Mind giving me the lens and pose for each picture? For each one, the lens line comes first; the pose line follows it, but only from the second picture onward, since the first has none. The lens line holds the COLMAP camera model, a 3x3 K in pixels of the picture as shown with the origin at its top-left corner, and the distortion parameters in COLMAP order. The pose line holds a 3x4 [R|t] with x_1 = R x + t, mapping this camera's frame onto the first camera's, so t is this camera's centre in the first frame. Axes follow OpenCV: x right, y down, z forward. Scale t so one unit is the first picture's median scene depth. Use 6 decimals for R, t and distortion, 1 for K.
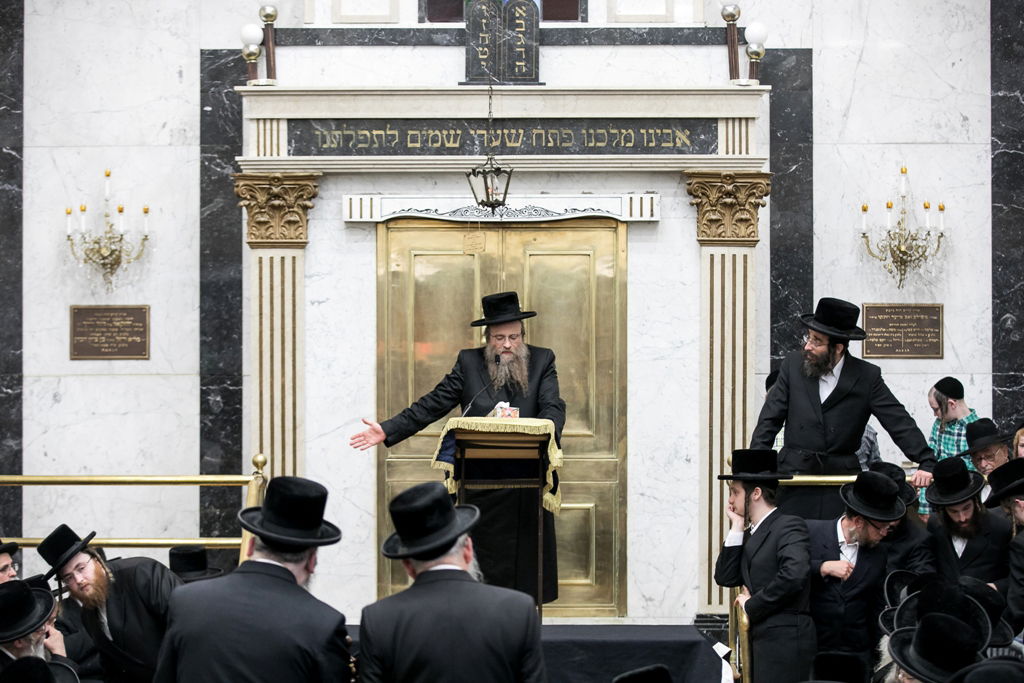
lens RADIAL K [[2713.9, 0, 512.8], [0, 2713.9, 344.3], [0, 0, 1]] dist [-0.009319, 0.000000]
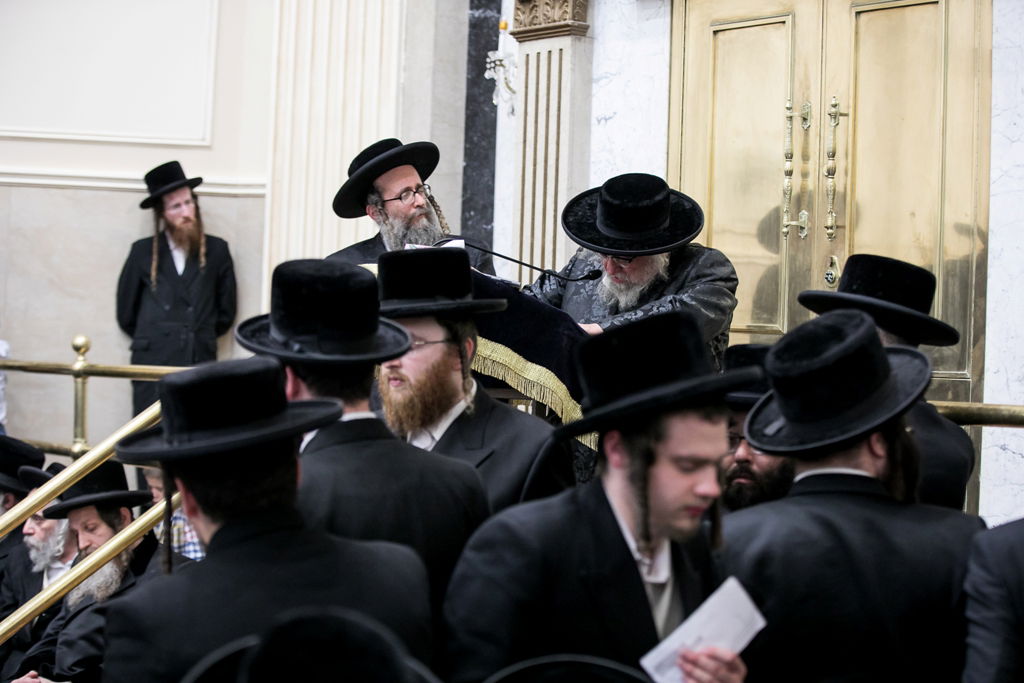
lens RADIAL K [[2093.7, 0, 511.8], [0, 2093.7, 335.9], [0, 0, 1]] dist [-0.326890, 0.000000]
pose [[0.646010, 0.012506, -0.763227, 0.286481], [-0.019882, 0.999802, -0.000446, 0.035763], [0.763070, 0.015463, 0.646131, 0.669770]]
